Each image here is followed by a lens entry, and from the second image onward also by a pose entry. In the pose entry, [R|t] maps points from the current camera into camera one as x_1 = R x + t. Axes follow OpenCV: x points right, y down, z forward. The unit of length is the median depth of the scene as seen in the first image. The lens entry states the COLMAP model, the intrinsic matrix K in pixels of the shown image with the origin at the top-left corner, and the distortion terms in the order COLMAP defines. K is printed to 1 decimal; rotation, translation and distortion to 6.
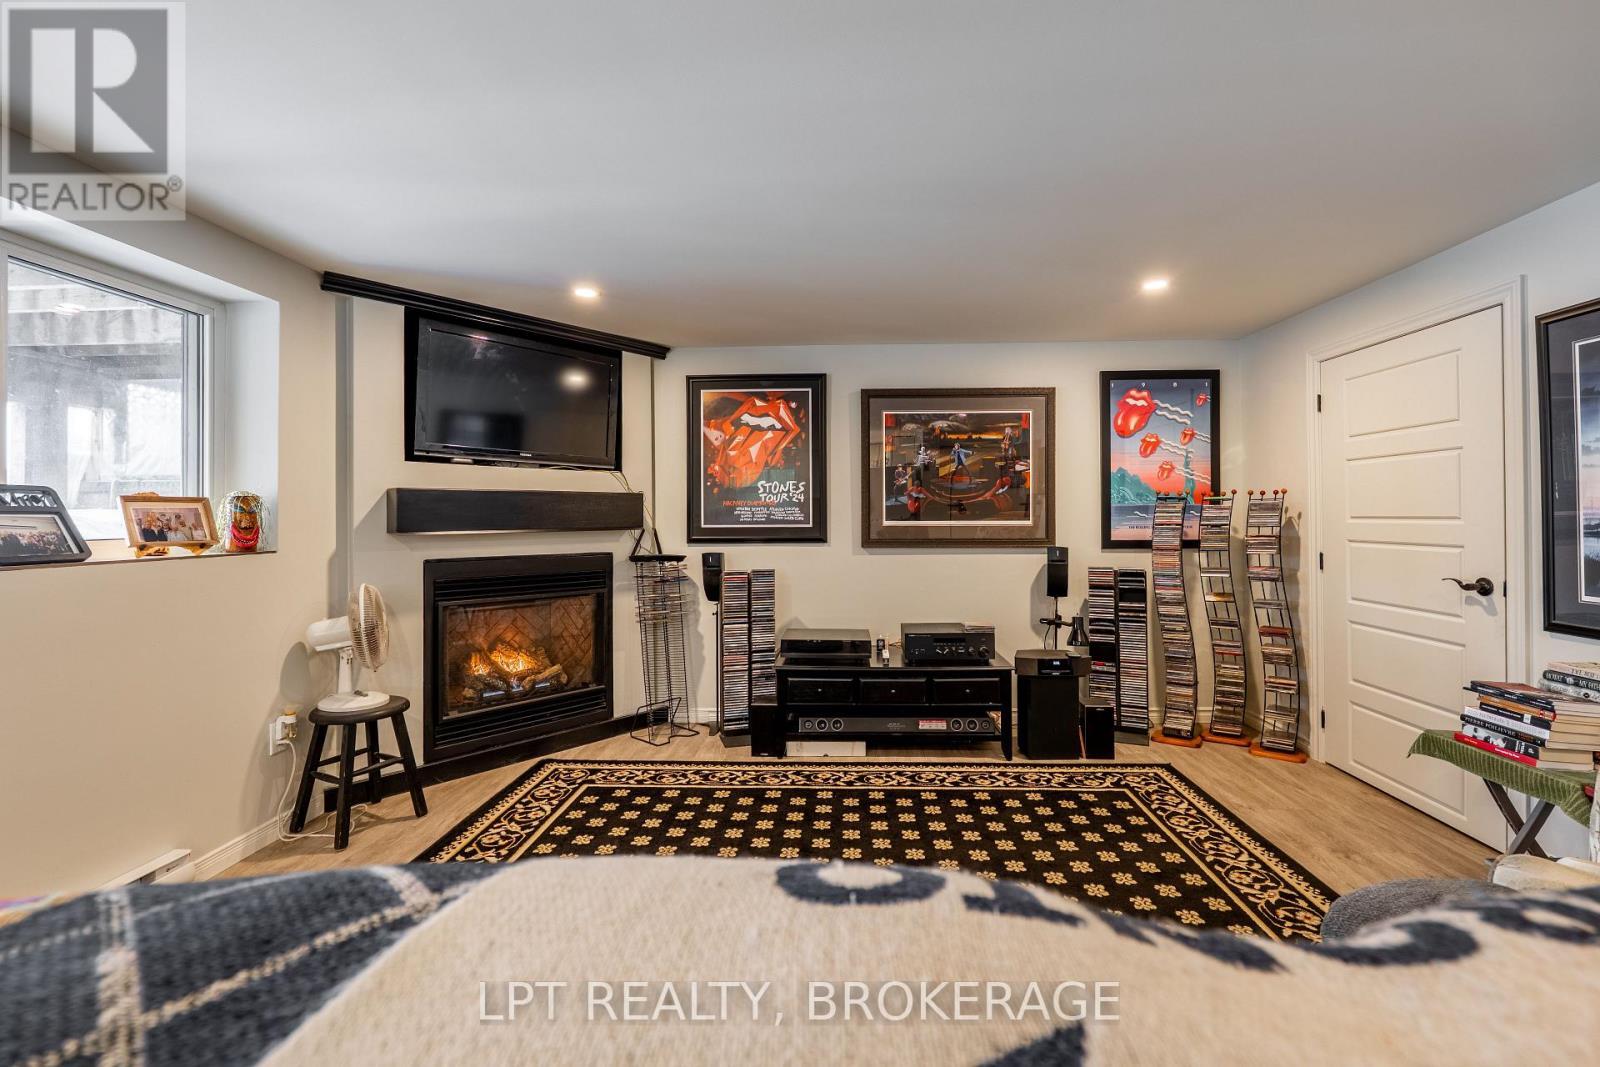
lens RADIAL K [[654.9, 0, 802.7], [0, 654.9, 520.6], [0, 0, 1]] dist [-0.012283, 0.000316]
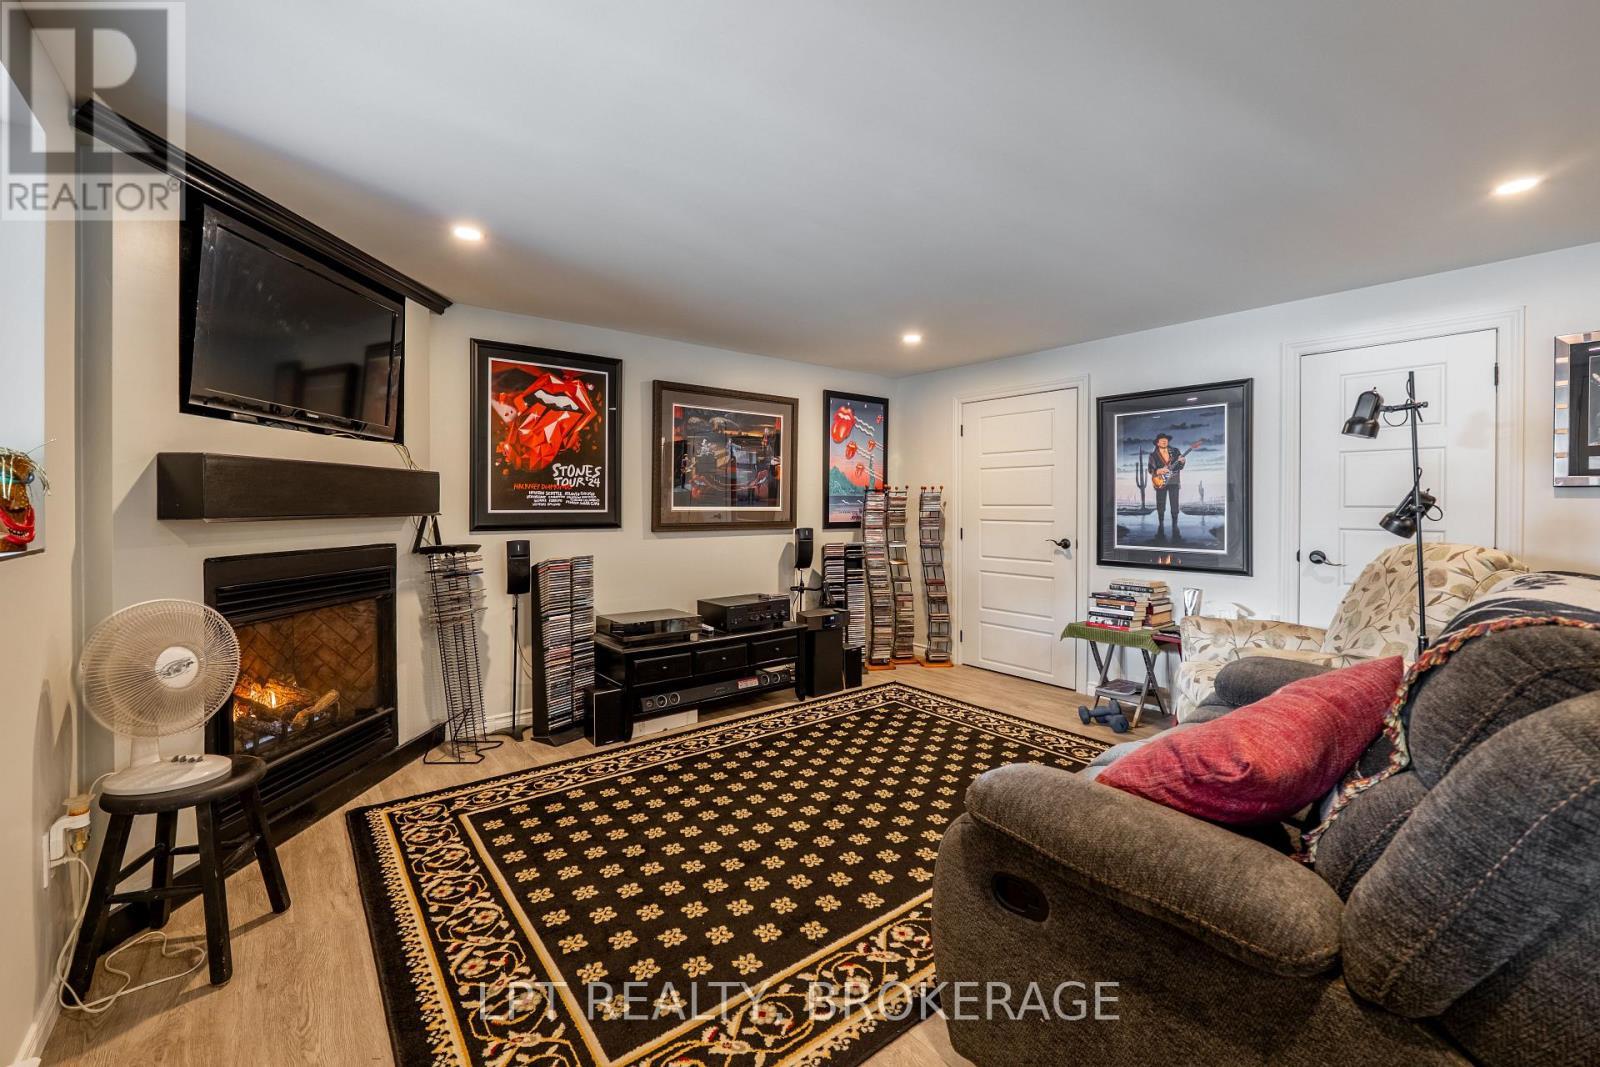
lens RADIAL K [[654.9, 0, 790.9], [0, 654.9, 519.0], [0, 0, 1]] dist [-0.012283, 0.000316]
pose [[0.765888, -0.007678, 0.642928, -0.448137], [-0.001017, 0.999913, 0.013153, 0.007027], [-0.642973, -0.010728, 0.765814, 0.066924]]
